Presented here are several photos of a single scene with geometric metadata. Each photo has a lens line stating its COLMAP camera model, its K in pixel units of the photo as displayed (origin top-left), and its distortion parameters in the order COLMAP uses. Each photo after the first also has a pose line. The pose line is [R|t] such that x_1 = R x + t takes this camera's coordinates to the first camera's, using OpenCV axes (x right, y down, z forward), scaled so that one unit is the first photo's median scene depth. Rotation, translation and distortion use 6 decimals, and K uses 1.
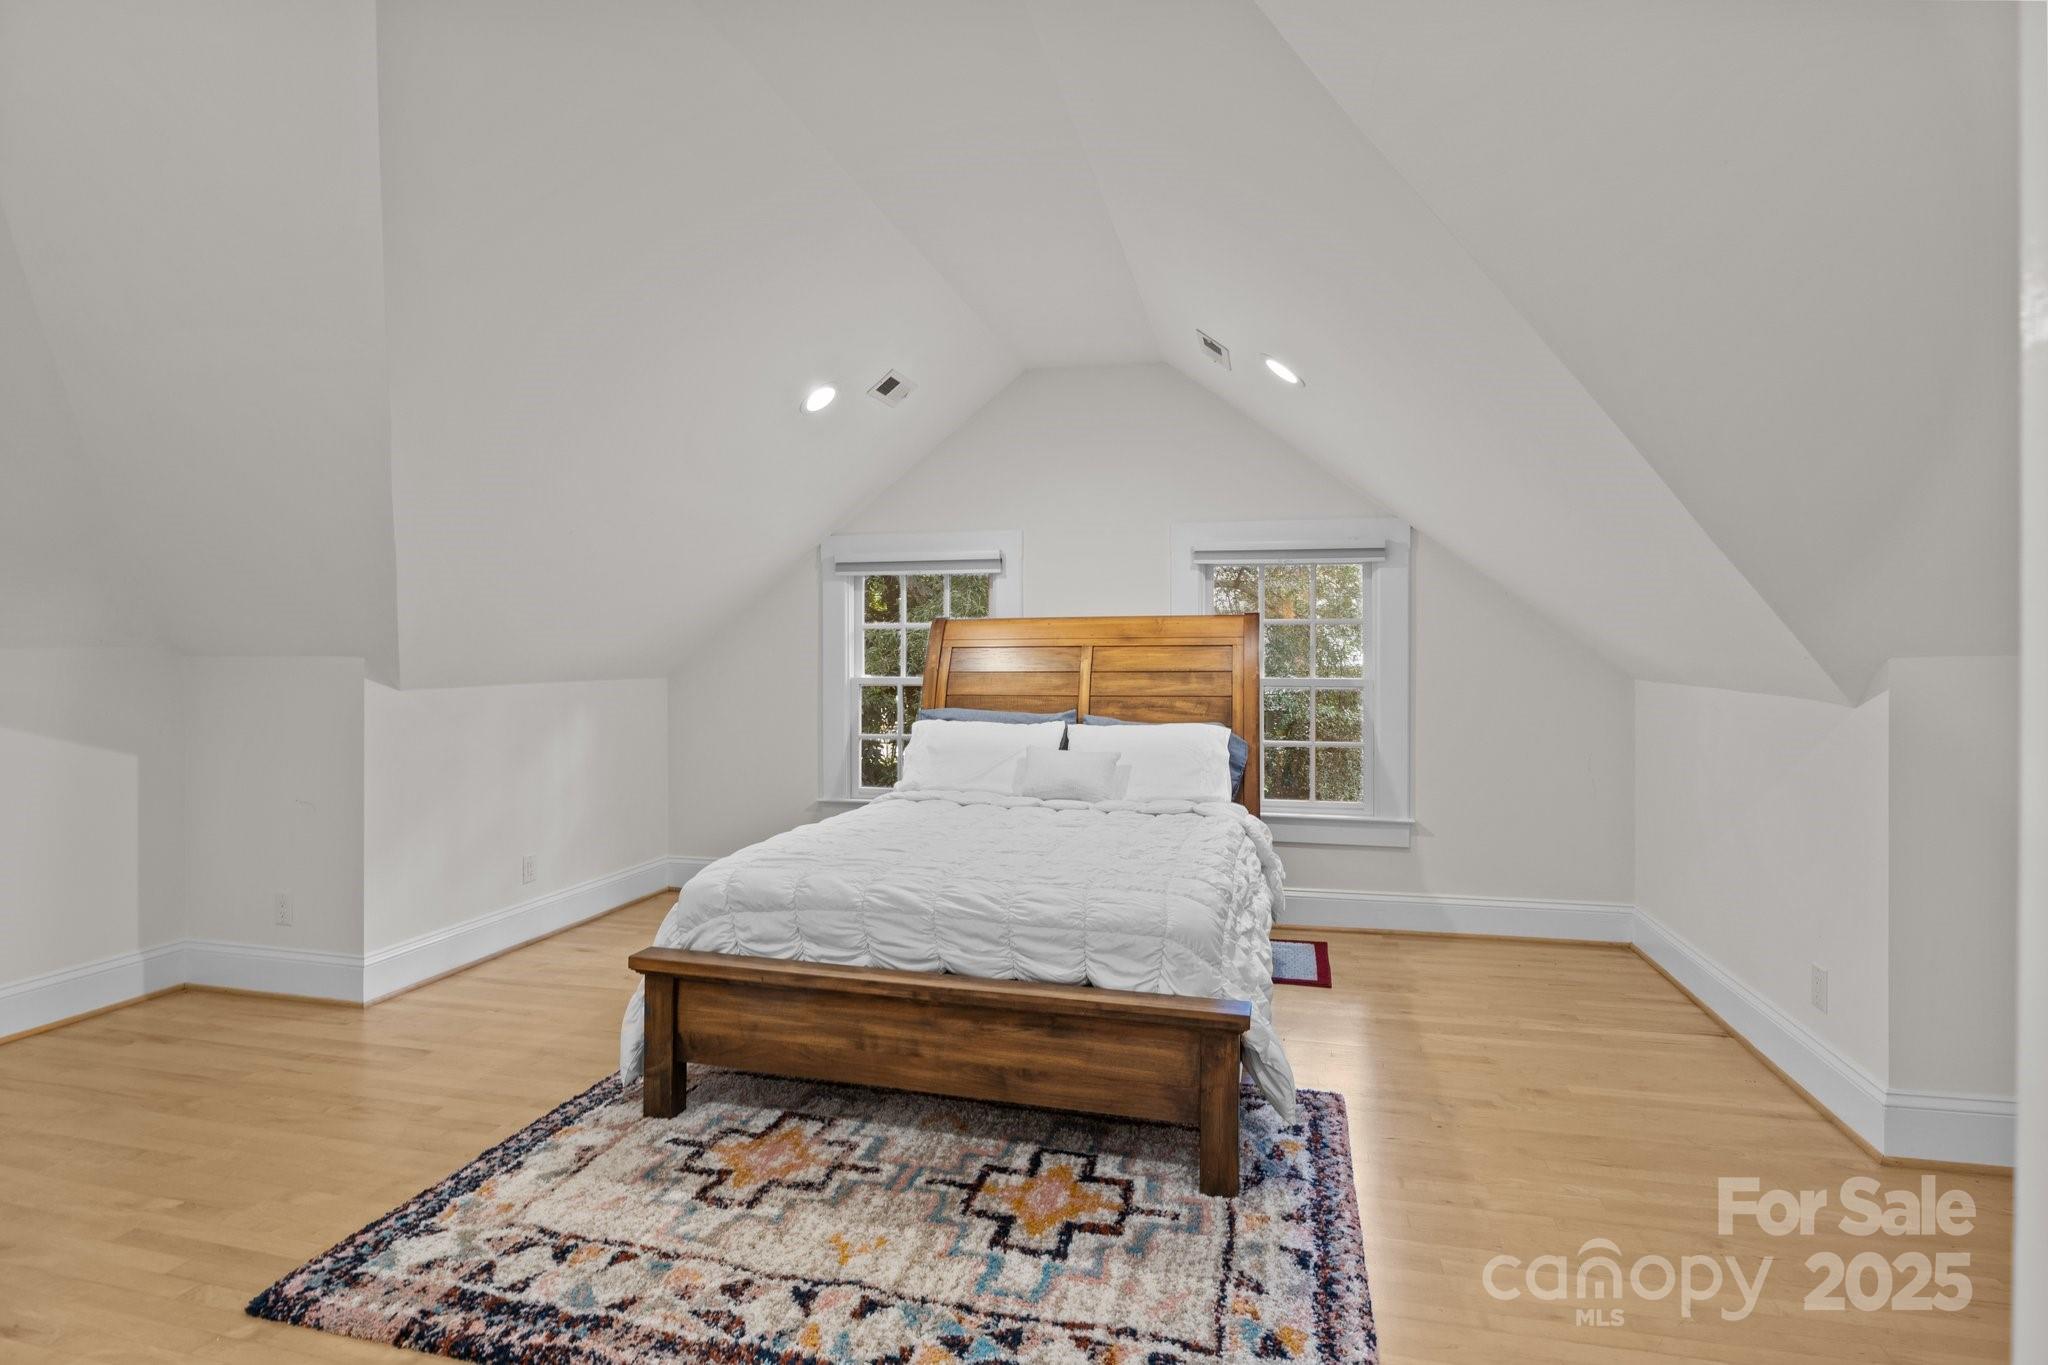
lens RADIAL K [[1025.1, 0, 1025.4], [0, 1025.1, 667.9], [0, 0, 1]] dist [-0.006399, -0.001607]
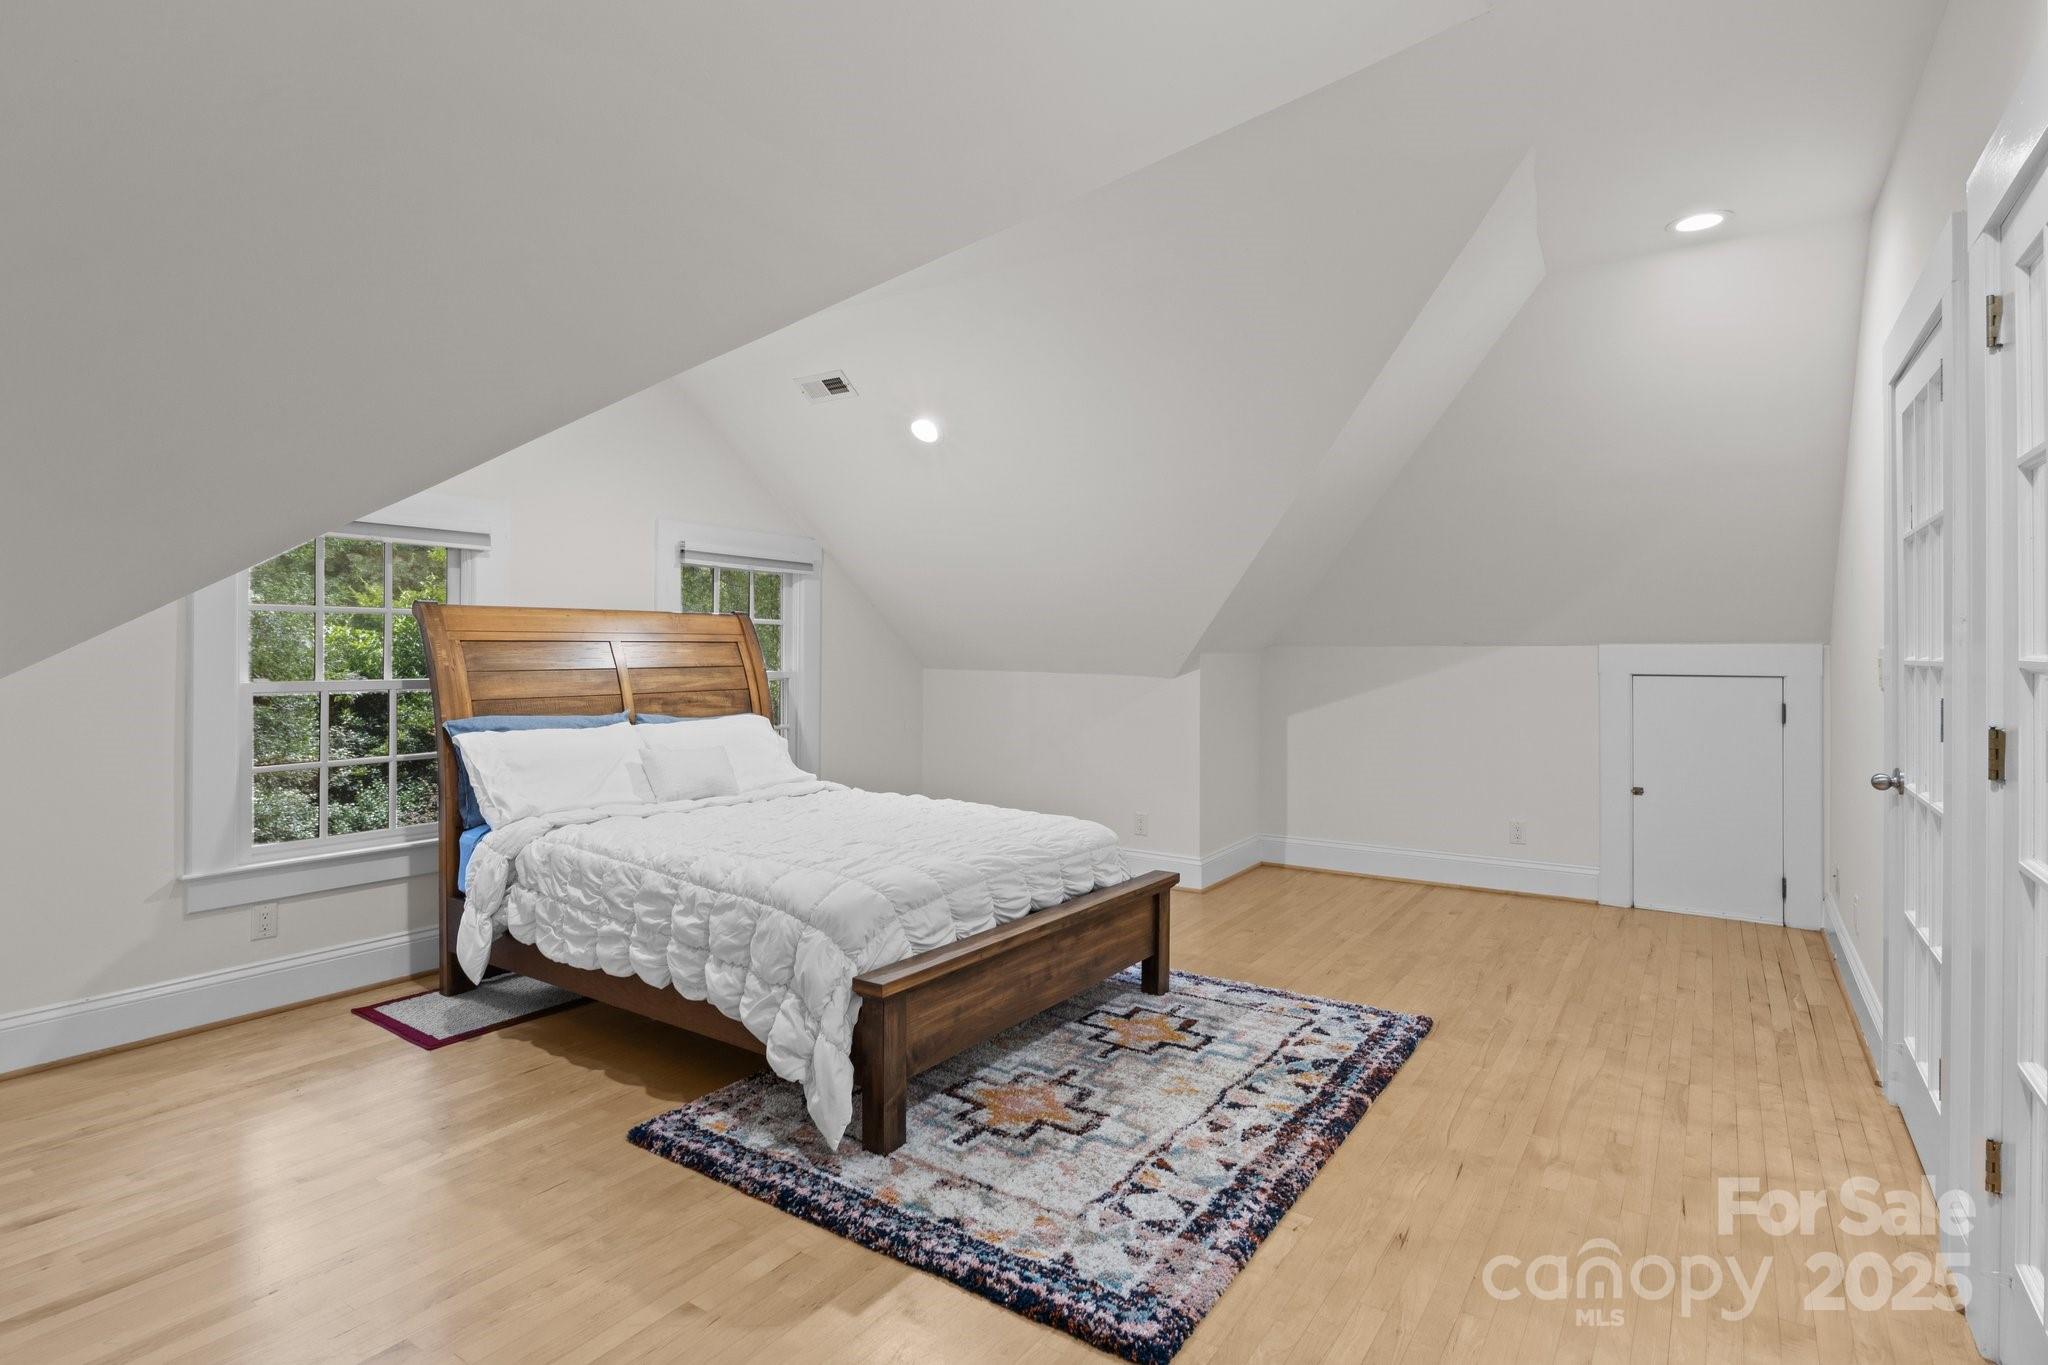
lens RADIAL K [[1025.1, 0, 1033.9], [0, 1025.1, 646.2], [0, 0, 1]] dist [-0.006399, -0.001607]
pose [[0.336919, 0.005800, 0.941516, -1.400729], [0.007559, 0.999932, -0.008865, -0.010977], [-0.941503, 0.010103, 0.336853, 0.658644]]
